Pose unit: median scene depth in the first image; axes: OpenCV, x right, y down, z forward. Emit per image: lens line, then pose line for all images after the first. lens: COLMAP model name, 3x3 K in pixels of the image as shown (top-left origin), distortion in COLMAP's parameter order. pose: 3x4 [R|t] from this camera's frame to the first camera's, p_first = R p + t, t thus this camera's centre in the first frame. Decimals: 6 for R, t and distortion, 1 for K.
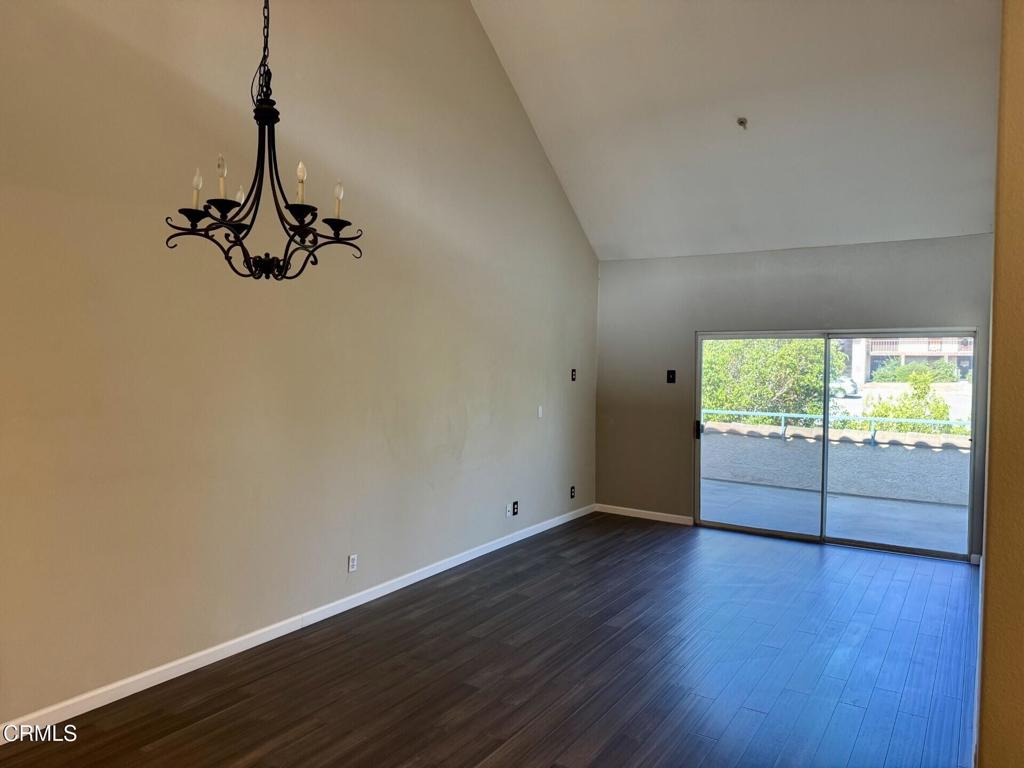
lens RADIAL K [[723.2, 0, 509.9], [0, 723.2, 383.7], [0, 0, 1]] dist [0.082504, -0.115009]
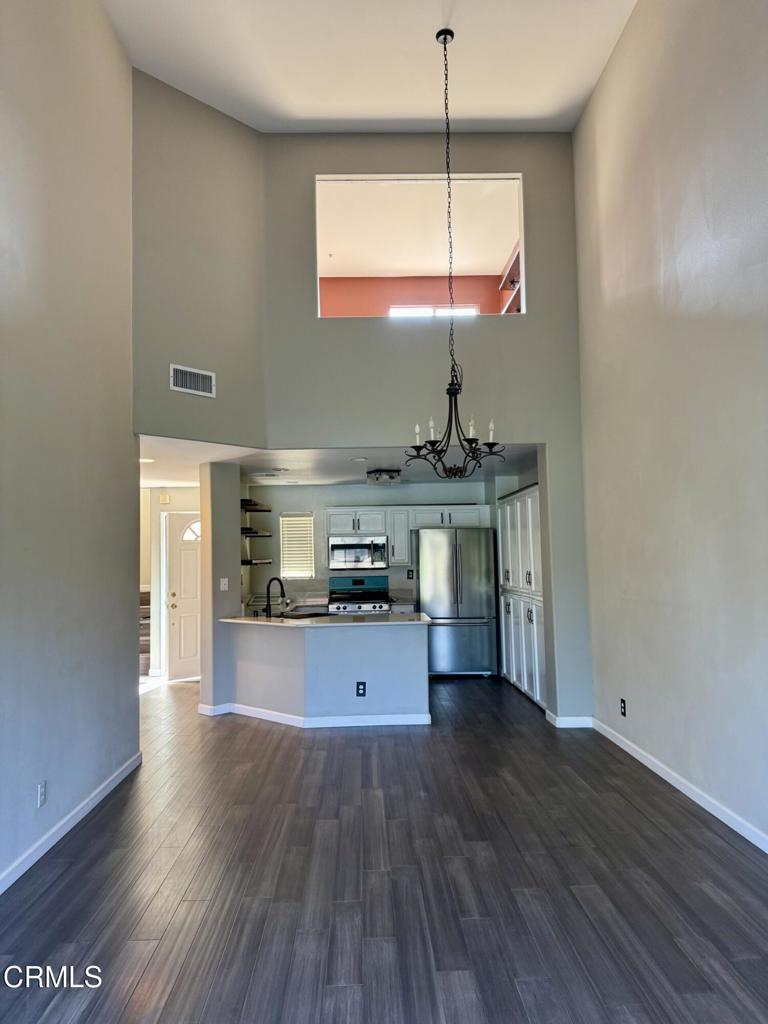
lens RADIAL K [[724.6, 0, 381.4], [0, 724.6, 515.6], [0, 0, 1]] dist [0.052442, -0.057674]
pose [[-0.814859, -0.021715, -0.579252, 0.527373], [-0.007607, 0.999613, -0.026771, 0.003141], [0.579609, -0.017408, -0.814709, 1.455104]]
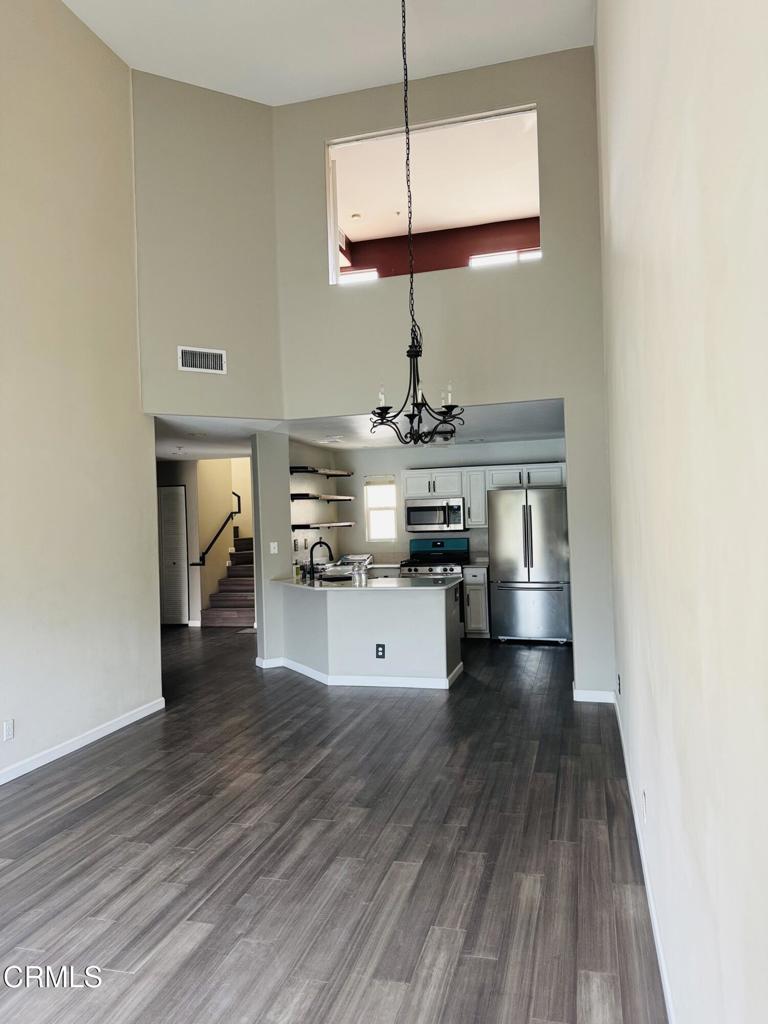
lens RADIAL K [[724.6, 0, 381.4], [0, 724.6, 515.6], [0, 0, 1]] dist [0.052442, -0.057674]
pose [[-0.948810, 0.023208, -0.314992, 0.186972], [0.013203, 0.999339, 0.033860, -0.015146], [0.315570, 0.027968, -0.948490, 1.631972]]
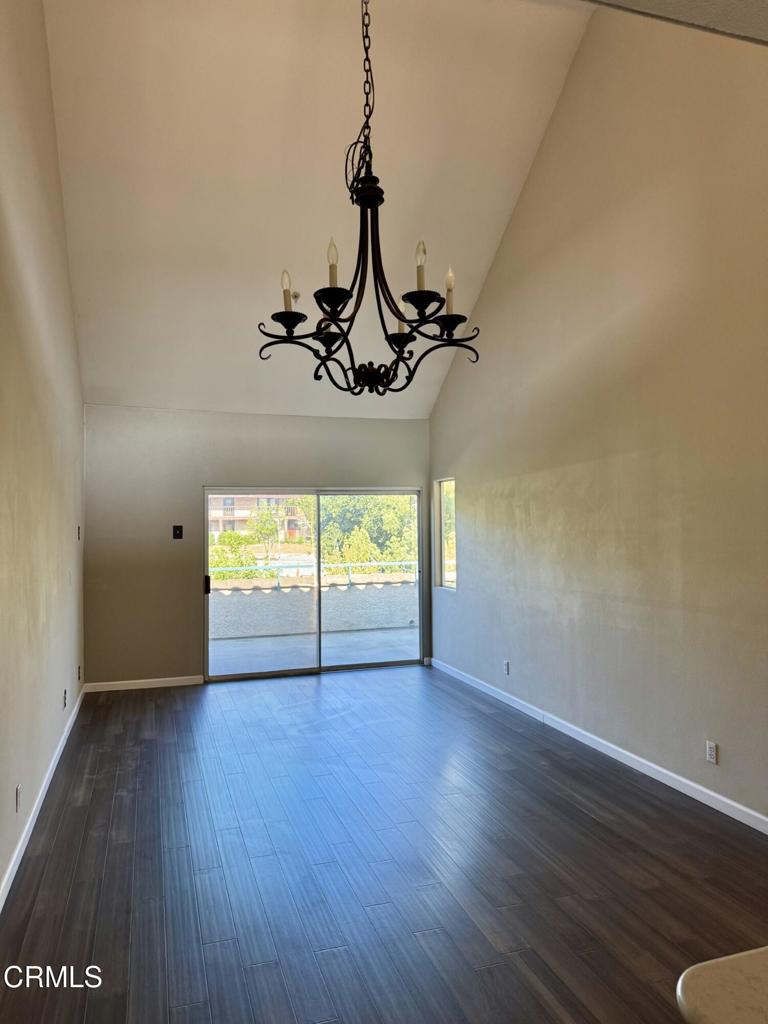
lens RADIAL K [[723.2, 0, 384.0], [0, 723.2, 512.0], [0, 0, 1]] dist [0.082504, -0.115009]
pose [[0.615558, 0.000831, 0.788091, -0.600080], [0.043251, 0.998457, -0.034836, 0.014575], [-0.786904, 0.055529, 0.614572, 0.309796]]
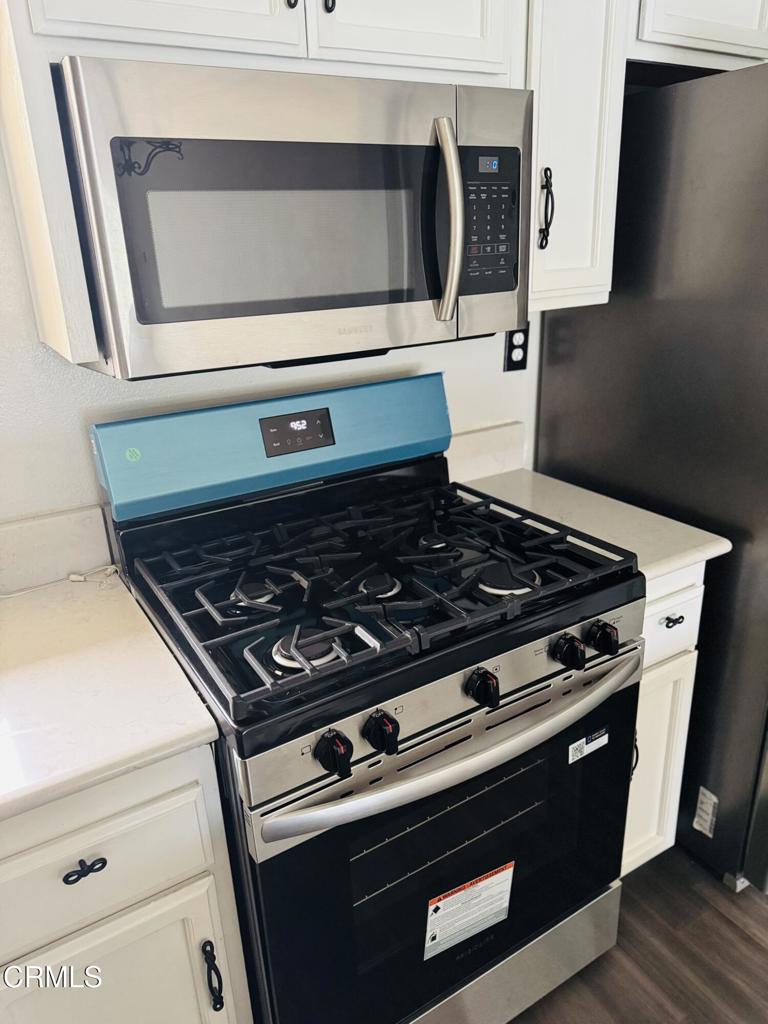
lens RADIAL K [[723.2, 0, 384.0], [0, 723.2, 512.0], [0, 0, 1]] dist [0.082504, -0.115009]
pose [[-0.422185, 0.338030, -0.841127, -0.336885], [-0.001977, 0.927529, 0.373745, 0.049722], [0.906507, 0.159452, -0.390921, -0.077614]]
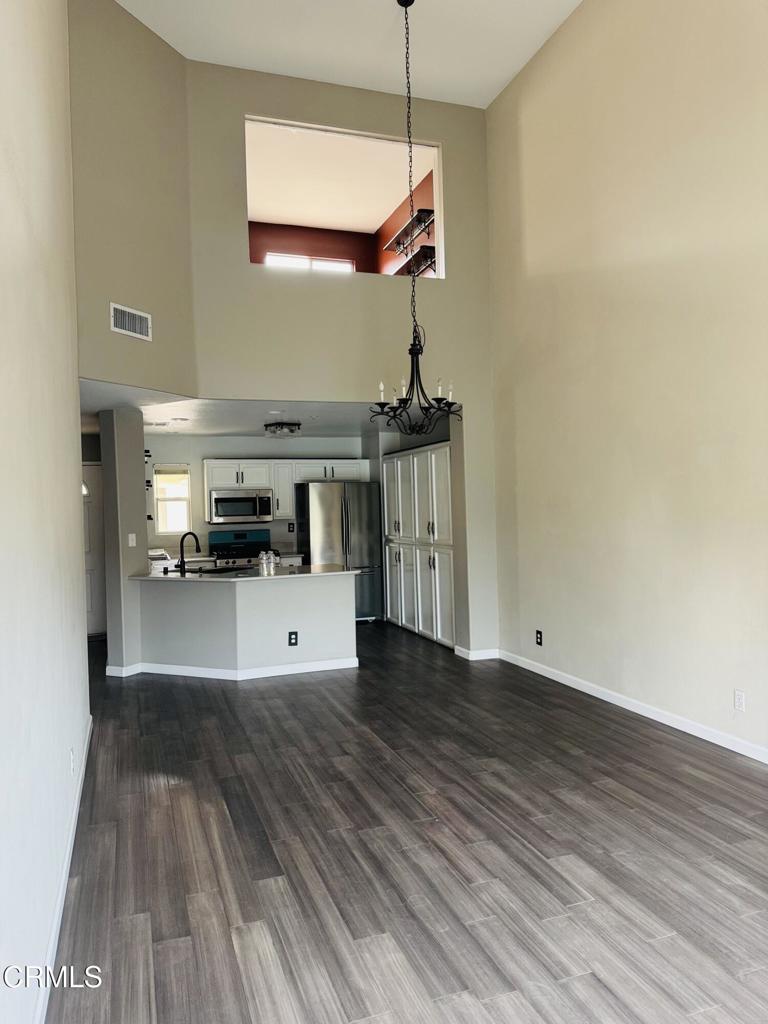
lens RADIAL K [[723.2, 0, 384.0], [0, 723.2, 512.0], [0, 0, 1]] dist [0.082504, -0.115009]
pose [[-0.599806, 0.019518, -0.799907, 0.771780], [-0.007375, 0.999525, 0.029919, 0.006101], [0.800111, 0.023844, -0.599377, 1.284537]]
